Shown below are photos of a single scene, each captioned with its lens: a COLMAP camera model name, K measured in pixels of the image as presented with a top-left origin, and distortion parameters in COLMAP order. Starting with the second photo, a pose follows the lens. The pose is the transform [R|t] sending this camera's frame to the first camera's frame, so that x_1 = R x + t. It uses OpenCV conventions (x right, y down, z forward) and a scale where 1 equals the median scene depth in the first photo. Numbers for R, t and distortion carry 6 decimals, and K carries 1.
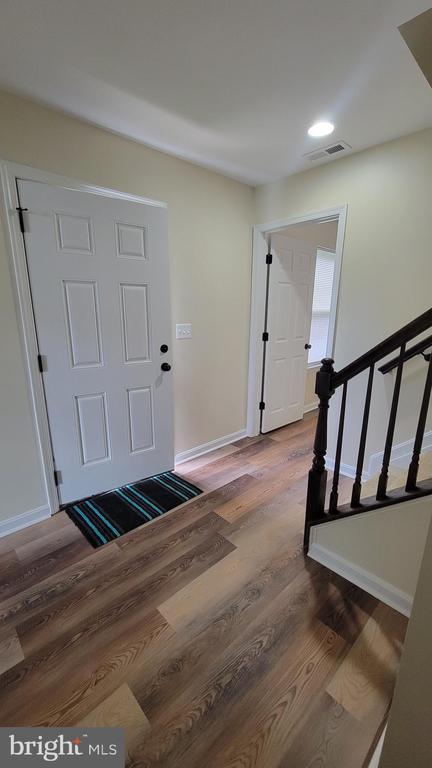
lens RADIAL K [[313.7, 0, 213.1], [0, 313.7, 387.8], [0, 0, 1]] dist [0.000717, 0.000092]
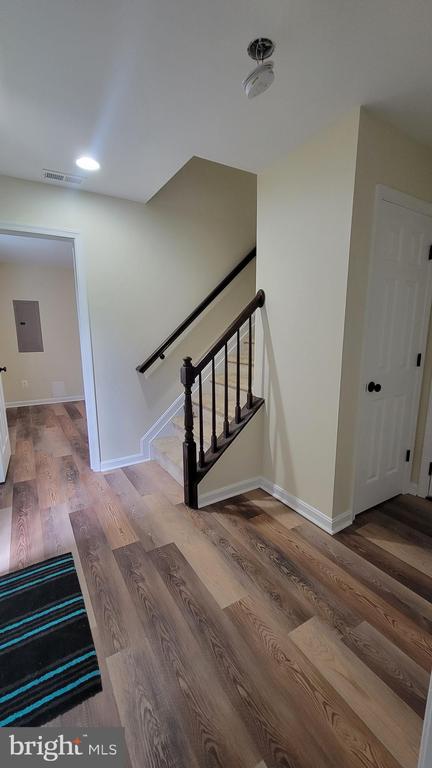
lens RADIAL K [[313.7, 0, 213.1], [0, 313.7, 387.8], [0, 0, 1]] dist [0.000717, 0.000092]
pose [[0.209562, -0.180952, 0.960906, -0.873754], [0.251296, 0.959685, 0.125918, -0.095995], [-0.944952, 0.215084, 0.246586, 0.534883]]
